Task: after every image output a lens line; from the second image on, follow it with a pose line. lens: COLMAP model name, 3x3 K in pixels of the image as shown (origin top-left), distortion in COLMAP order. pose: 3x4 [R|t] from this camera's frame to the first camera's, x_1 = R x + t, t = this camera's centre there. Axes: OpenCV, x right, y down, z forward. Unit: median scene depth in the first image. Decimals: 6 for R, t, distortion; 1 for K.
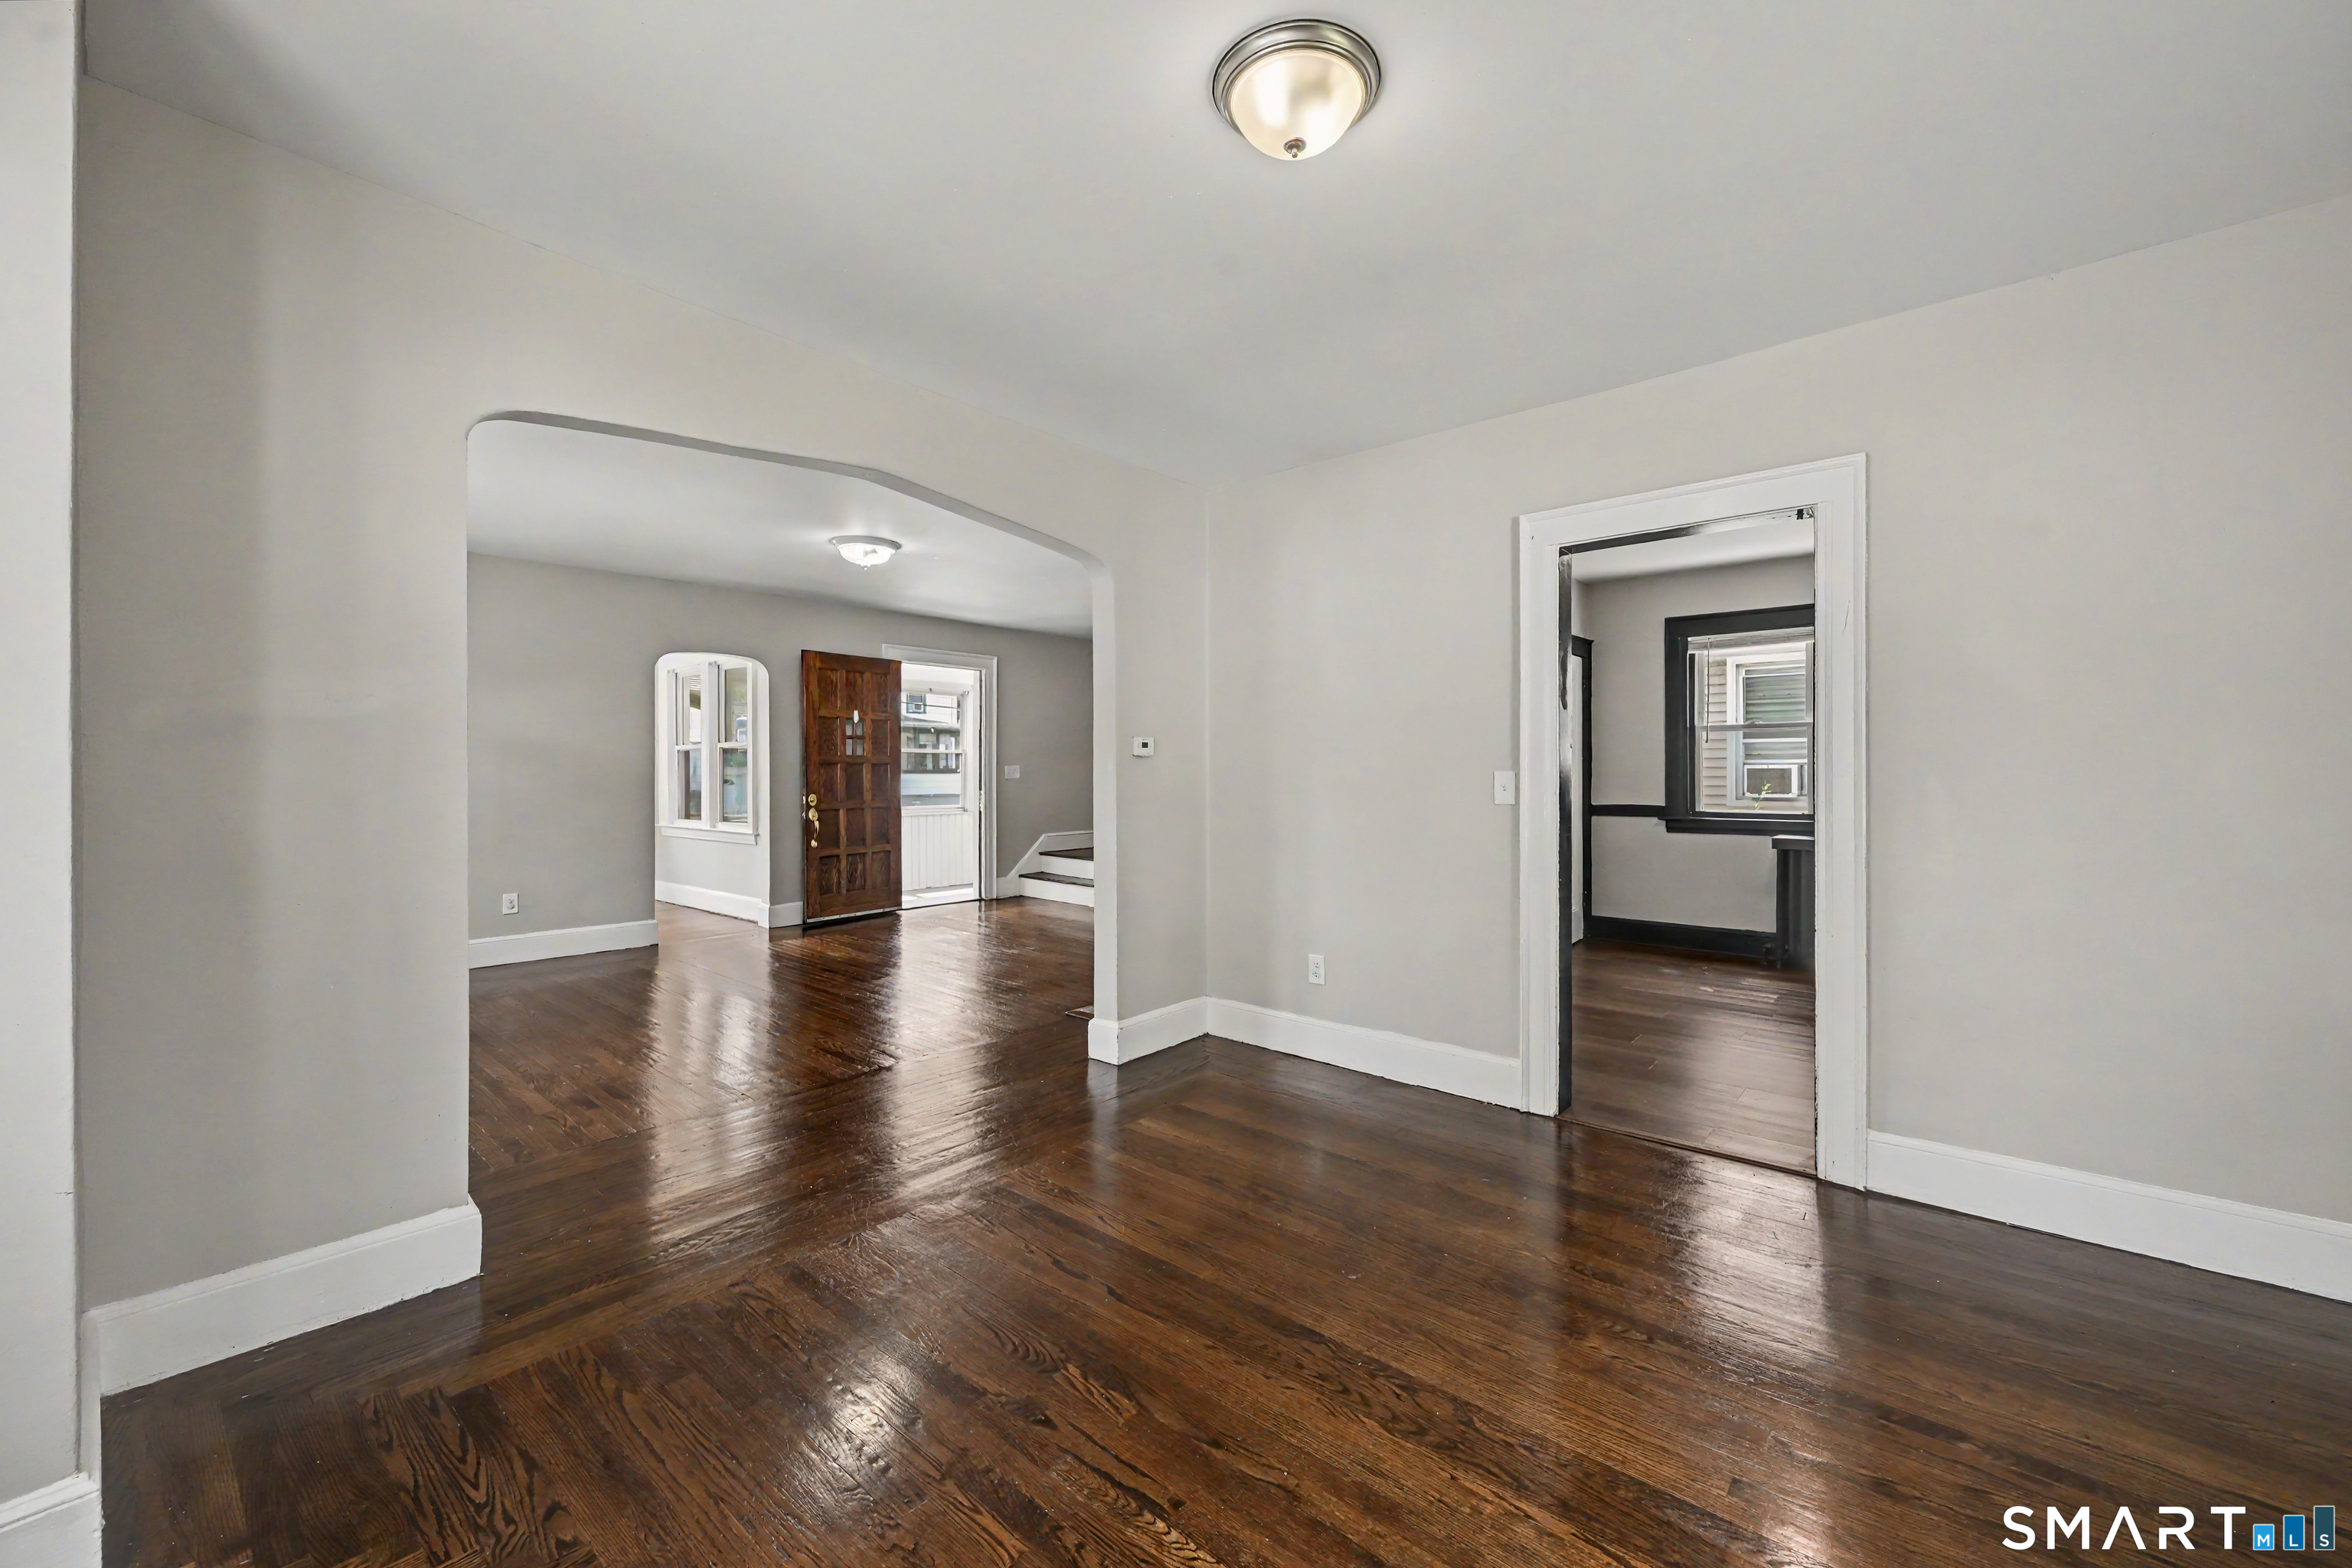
lens RADIAL K [[923.4, 0, 1181.2], [0, 923.4, 776.0], [0, 0, 1]] dist [-0.000041, 0.000006]
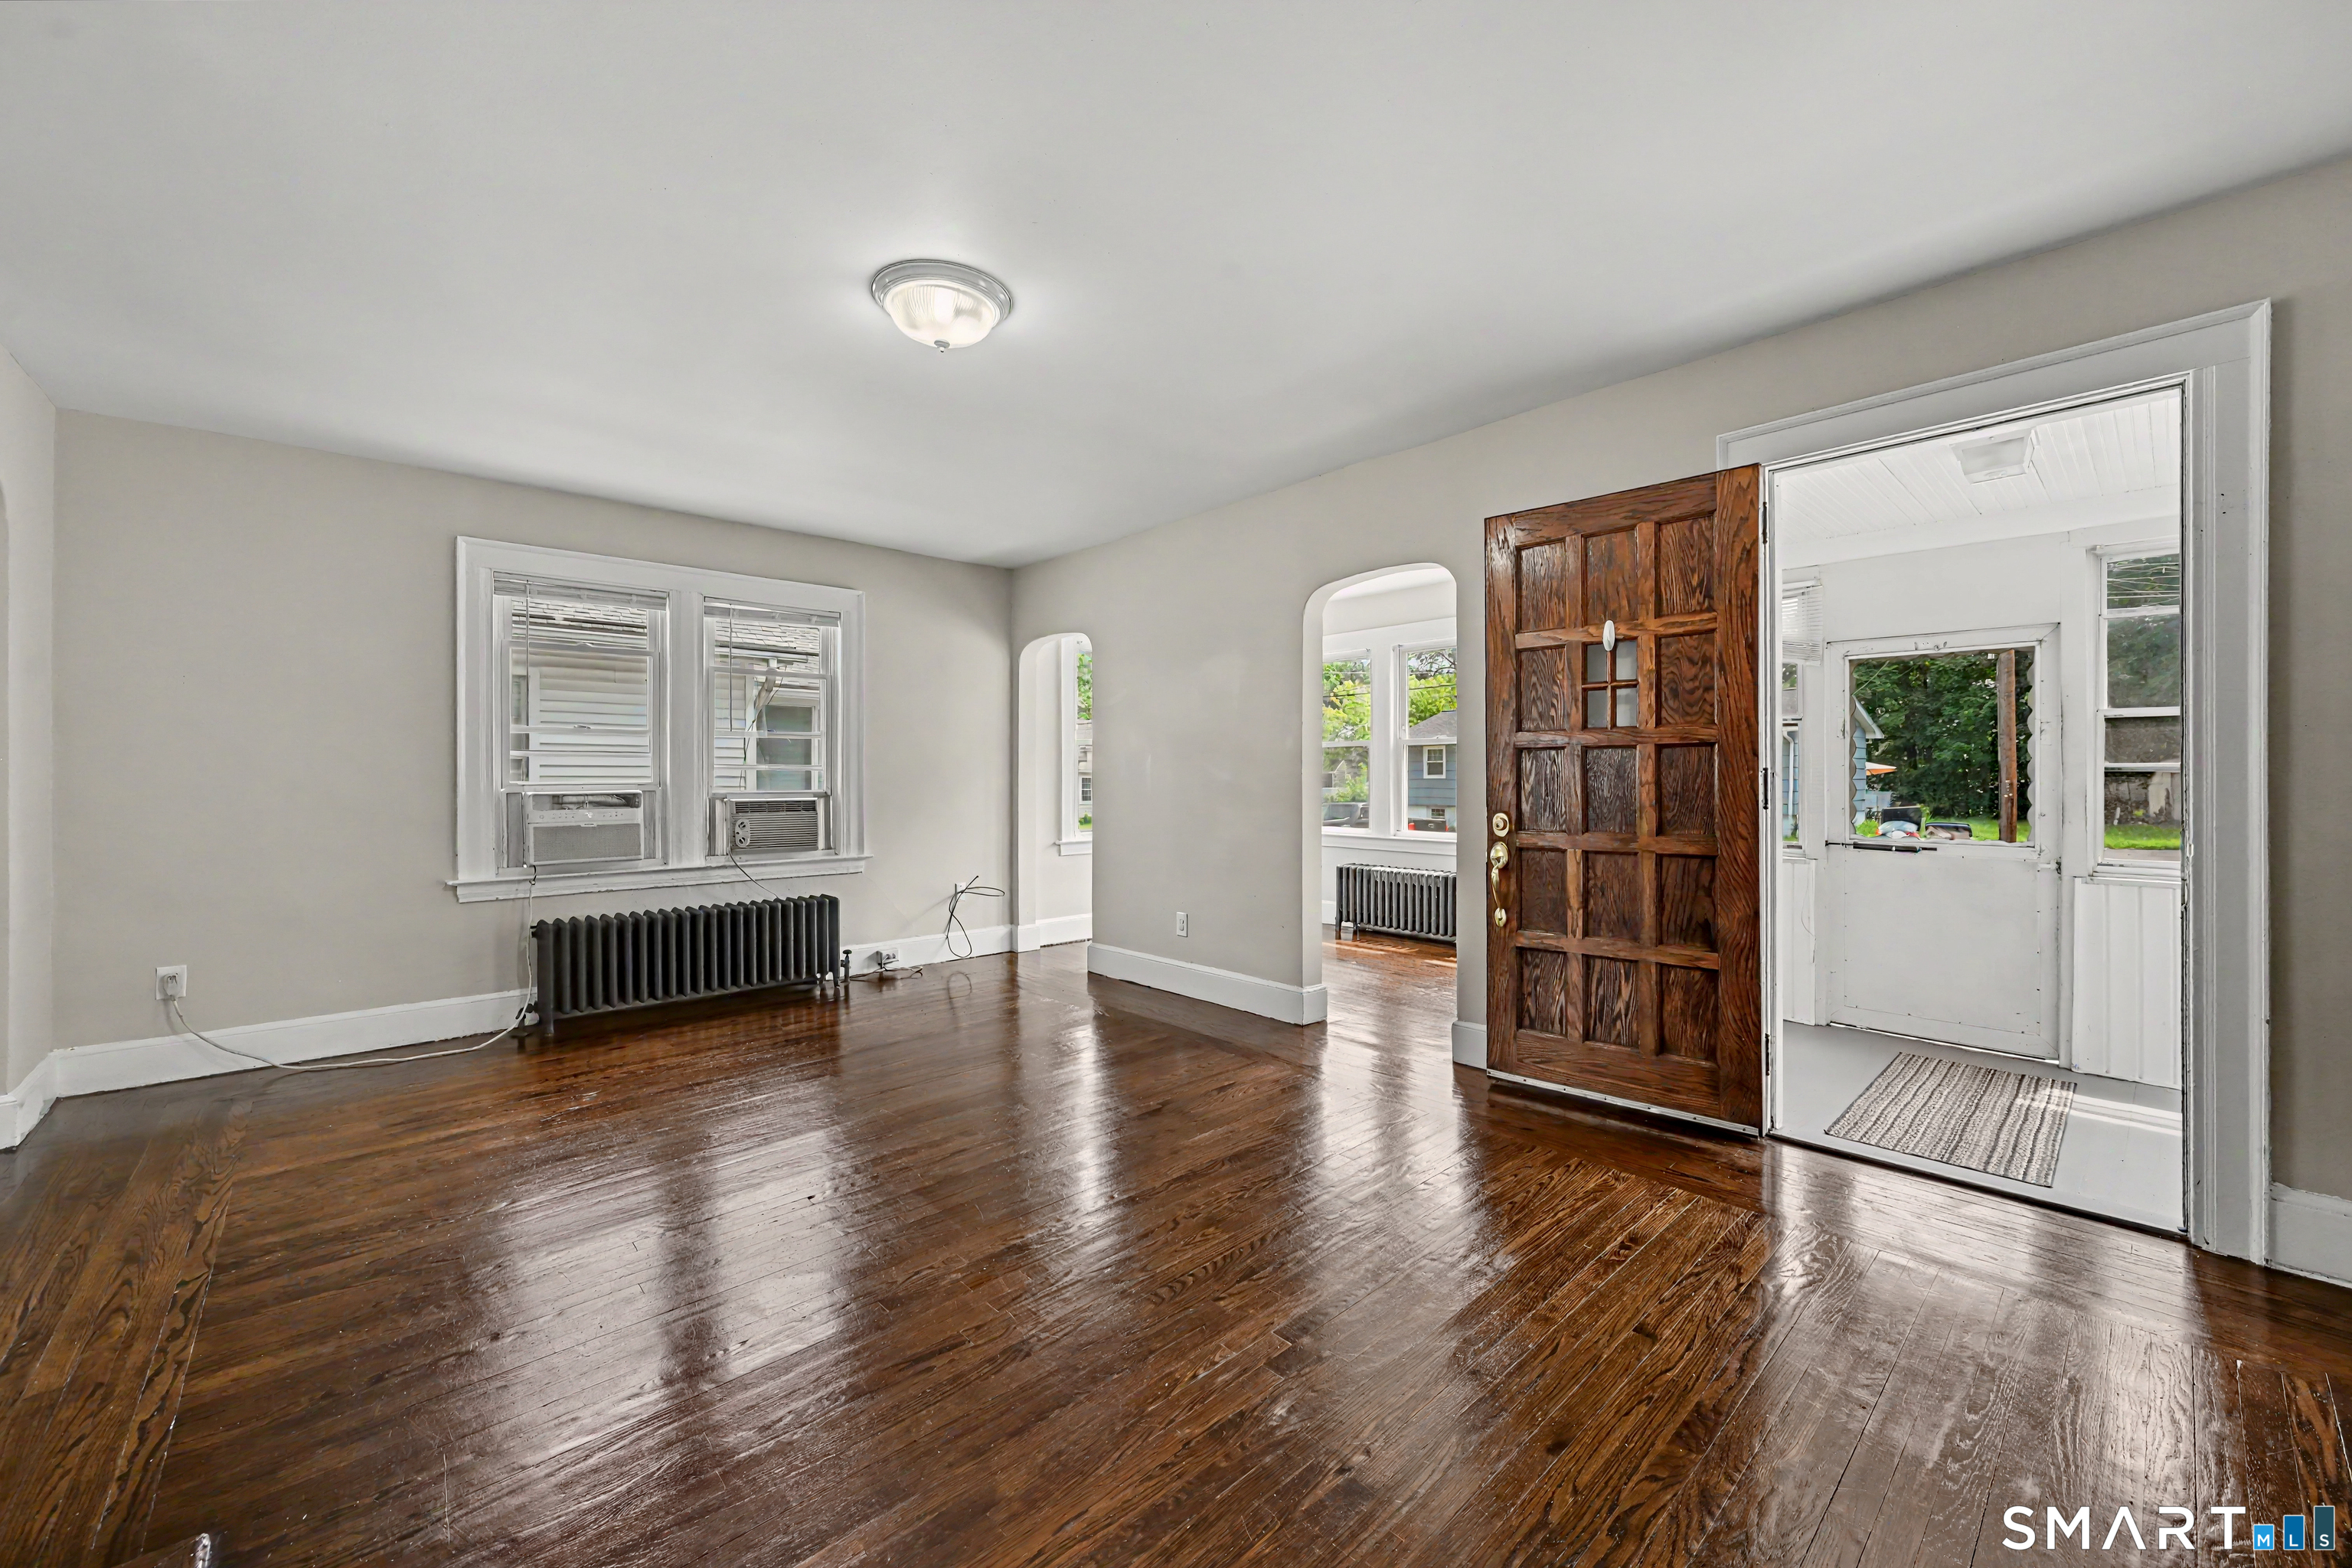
lens RADIAL K [[923.4, 0, 1181.2], [0, 923.4, 776.0], [0, 0, 1]] dist [-0.000041, 0.000006]
pose [[-0.111707, 0.001401, -0.993740, 0.090464], [-0.002272, 0.999996, 0.001665, 0.000293], [0.993739, 0.002444, -0.111704, 0.841310]]
